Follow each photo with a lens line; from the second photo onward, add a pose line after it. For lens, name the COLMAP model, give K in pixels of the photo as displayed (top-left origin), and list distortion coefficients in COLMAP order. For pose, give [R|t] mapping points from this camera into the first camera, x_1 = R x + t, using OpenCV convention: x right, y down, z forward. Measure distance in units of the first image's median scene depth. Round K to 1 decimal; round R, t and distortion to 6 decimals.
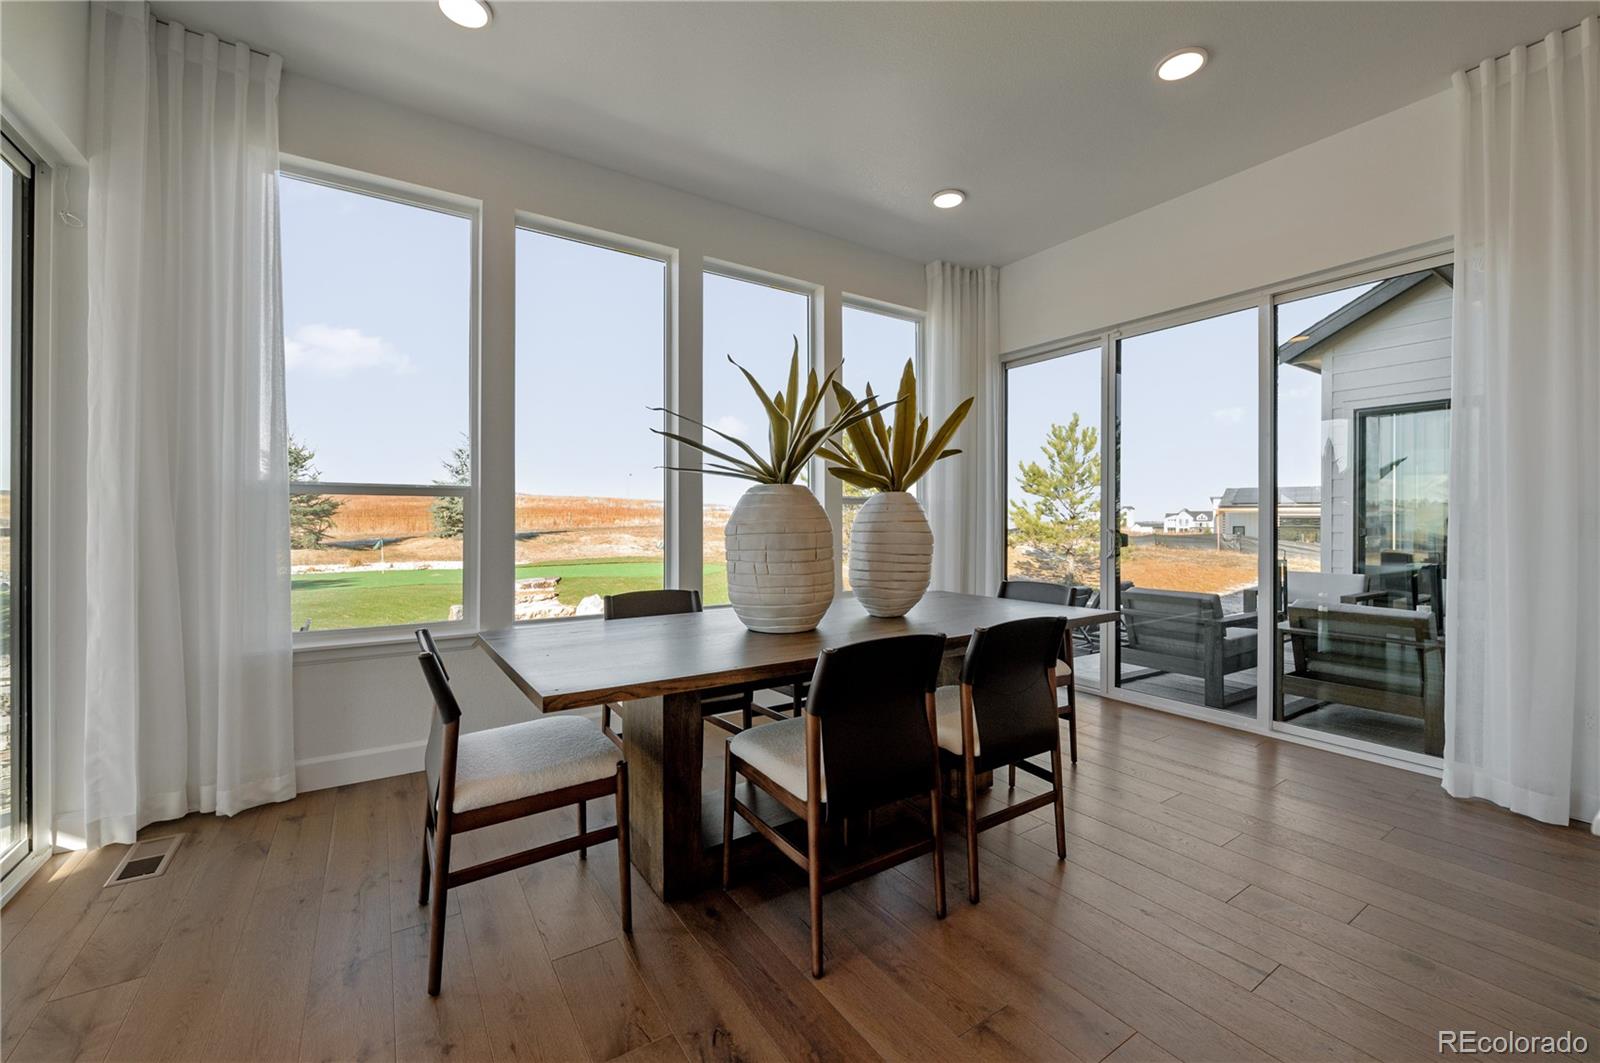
lens RADIAL K [[639.8, 0, 800.5], [0, 639.8, 521.6], [0, 0, 1]] dist [0.000042, -0.001405]
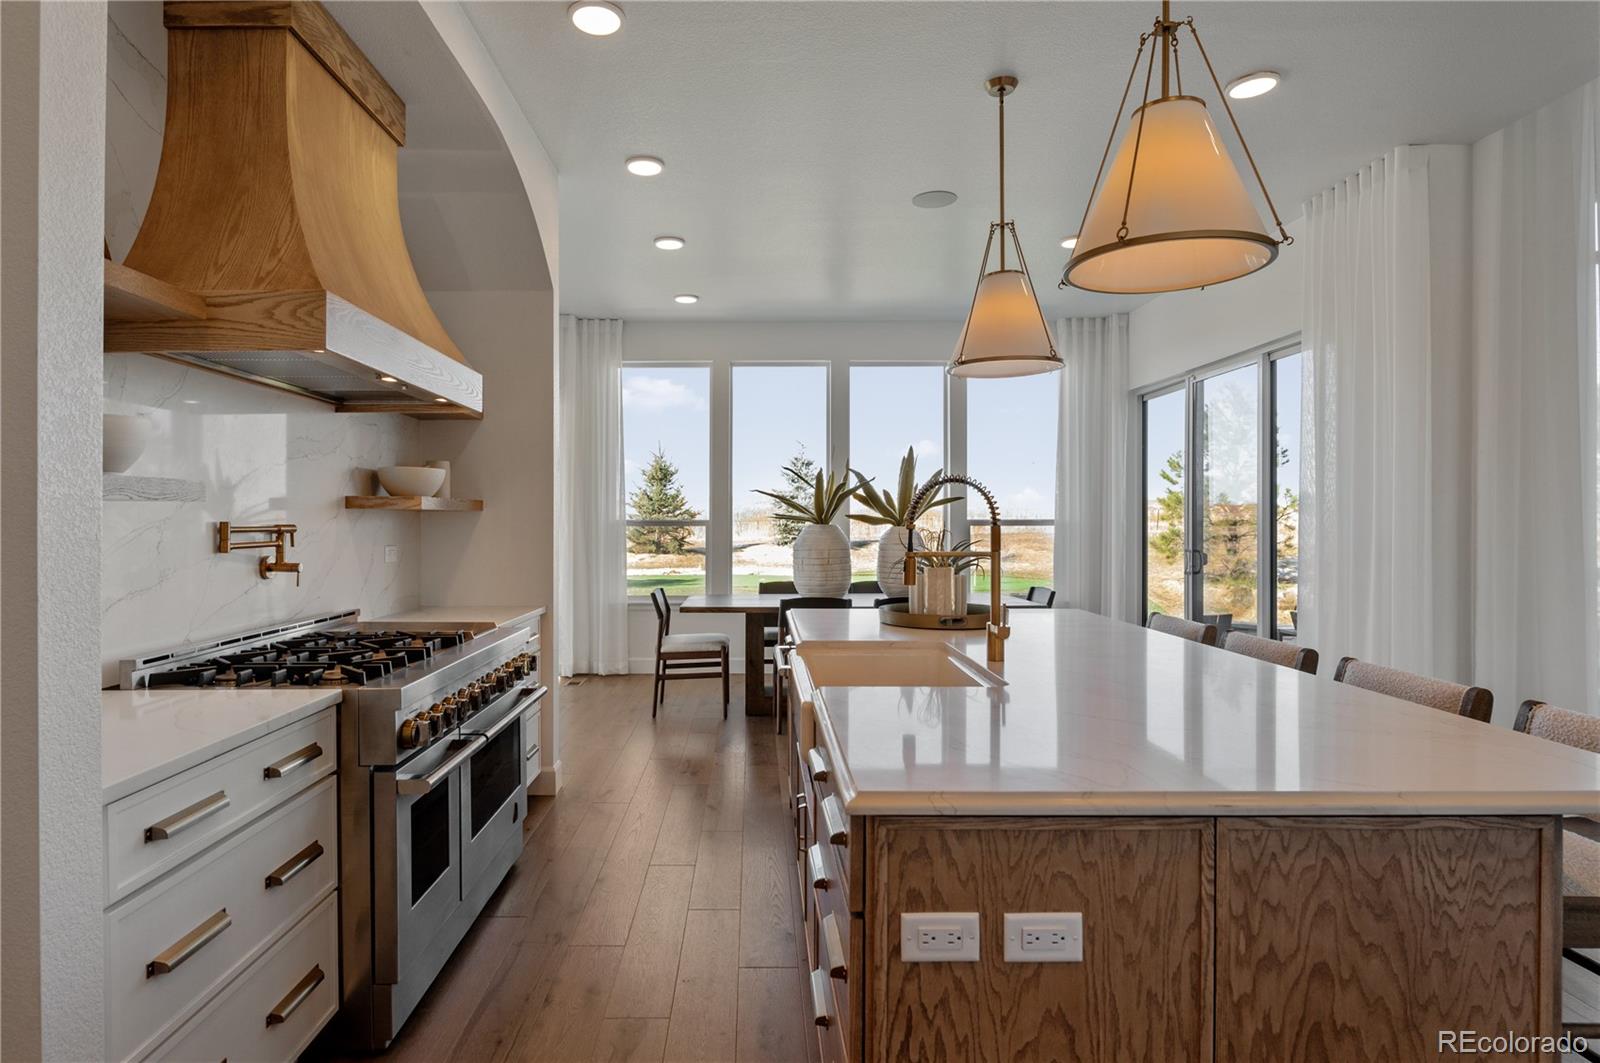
lens RADIAL K [[832.4, 0, 789.9], [0, 832.4, 523.1], [0, 0, 1]] dist [-0.003966, -0.000561]
pose [[0.859752, -0.001360, -0.510709, 0.907956], [-0.000069, 0.999996, -0.002778, -0.043085], [0.510711, 0.002424, 0.859749, -0.918366]]
